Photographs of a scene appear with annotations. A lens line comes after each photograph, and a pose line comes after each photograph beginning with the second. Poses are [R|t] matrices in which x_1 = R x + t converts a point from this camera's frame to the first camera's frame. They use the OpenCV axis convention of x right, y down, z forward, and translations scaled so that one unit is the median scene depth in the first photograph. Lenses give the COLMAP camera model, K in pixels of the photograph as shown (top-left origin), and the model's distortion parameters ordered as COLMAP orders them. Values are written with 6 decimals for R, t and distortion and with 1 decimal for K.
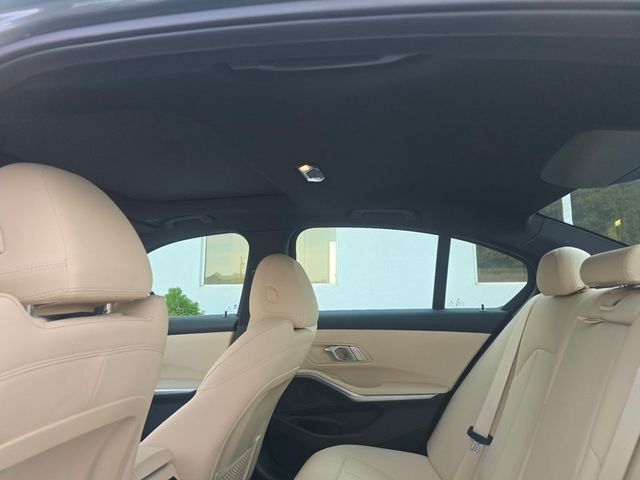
lens RADIAL K [[435.5, 0, 320.0], [0, 435.5, 240.0], [0, 0, 1]] dist [0.055723, -0.002311]
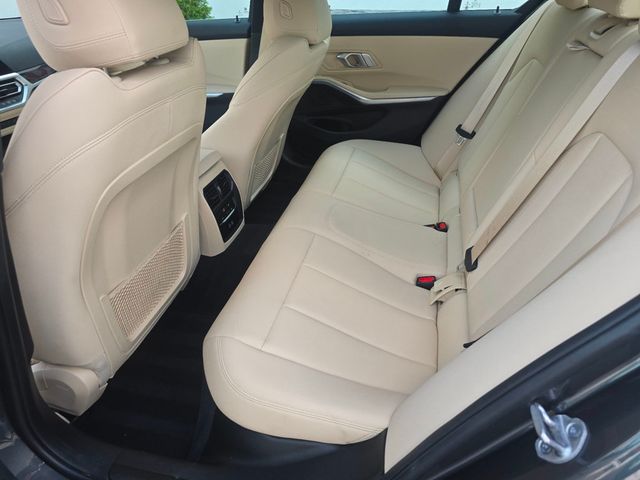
lens RADIAL K [[428.7, 0, 320.0], [0, 428.7, 240.0], [0, 0, 1]] dist [0.011551, 0.000379]
pose [[0.999611, -0.008167, -0.026666, -0.006826], [0.023476, 0.762581, 0.646467, -0.088269], [0.015055, -0.646841, 0.762476, -0.079937]]
